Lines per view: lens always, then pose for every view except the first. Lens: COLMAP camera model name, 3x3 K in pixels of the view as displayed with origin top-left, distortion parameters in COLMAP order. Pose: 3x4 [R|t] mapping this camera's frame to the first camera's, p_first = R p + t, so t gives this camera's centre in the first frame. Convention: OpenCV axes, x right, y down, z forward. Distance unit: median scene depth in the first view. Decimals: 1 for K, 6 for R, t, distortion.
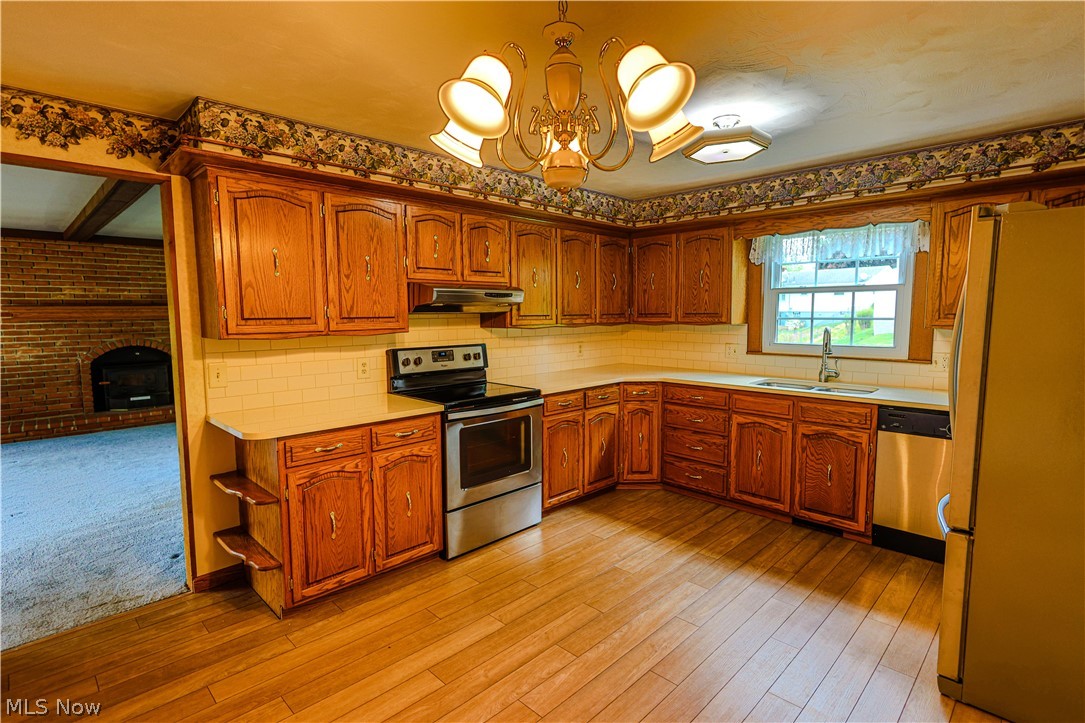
lens RADIAL K [[534.8, 0, 541.5], [0, 534.8, 360.7], [0, 0, 1]] dist [0.009429, -0.000430]
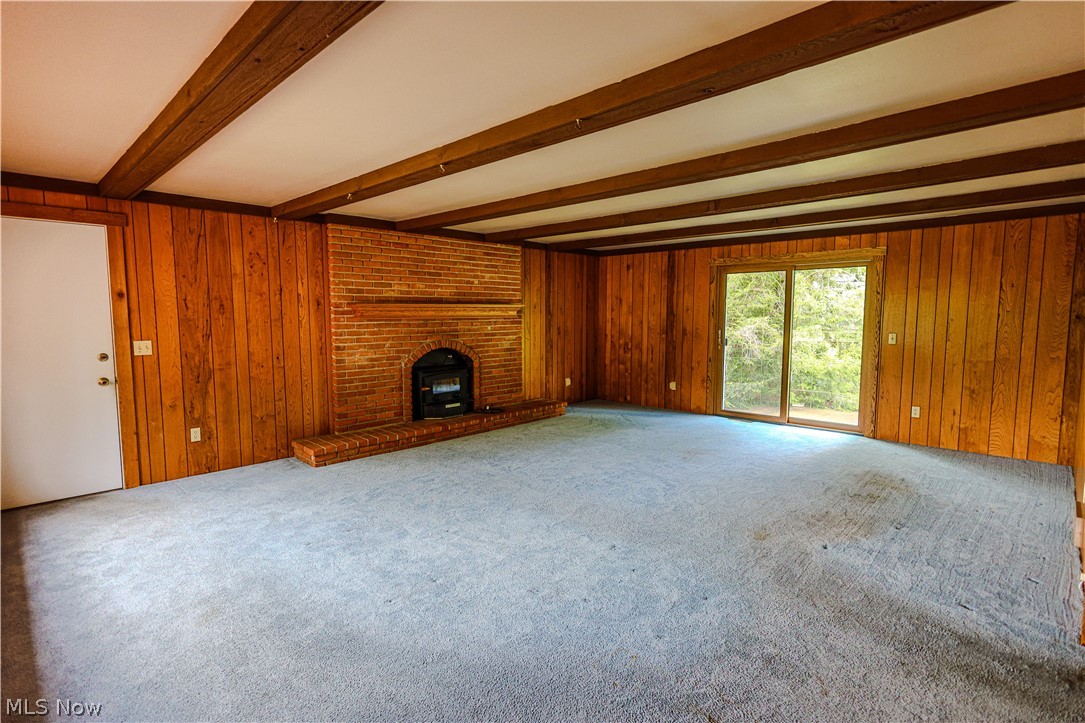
lens RADIAL K [[534.8, 0, 547.1], [0, 534.8, 359.8], [0, 0, 1]] dist [0.009429, -0.000430]
pose [[0.999718, 0.001563, 0.023715, -0.960934], [-0.001377, 0.999968, -0.007868, -0.000901], [-0.023727, 0.007833, 0.999688, 0.147413]]
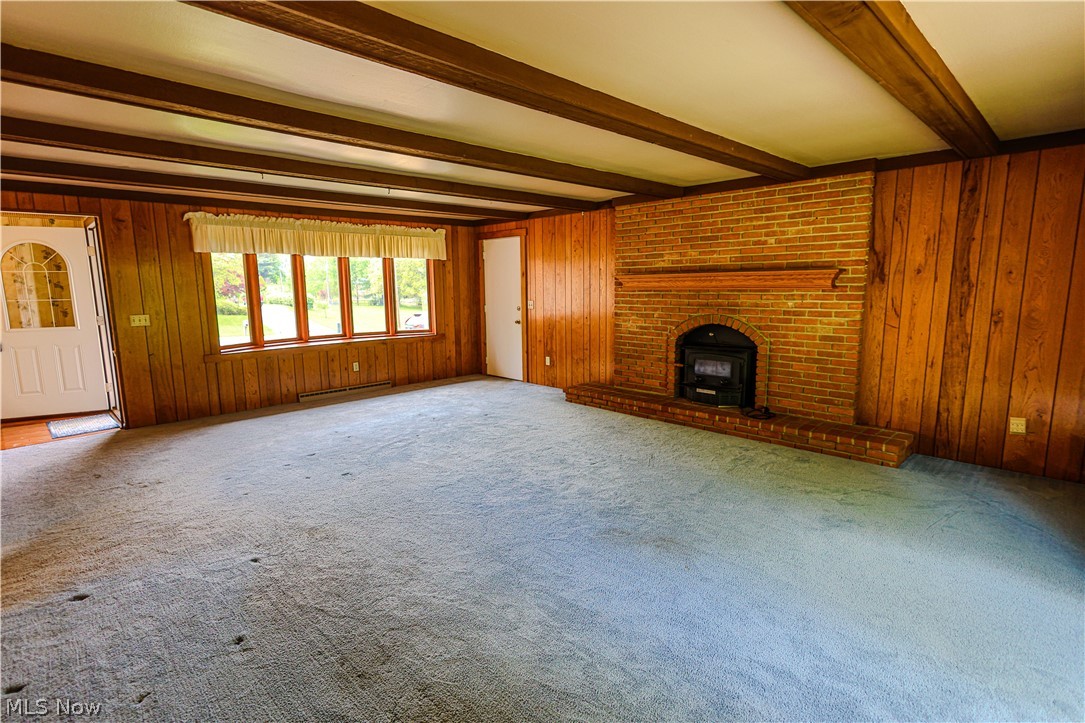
lens RADIAL K [[534.8, 0, 538.0], [0, 534.8, 359.4], [0, 0, 1]] dist [0.009429, -0.000430]
pose [[-0.014392, 0.145895, -0.989195, 0.032161], [-0.086033, 0.985448, 0.146594, -0.109261], [0.996188, 0.087213, -0.001631, 1.192387]]
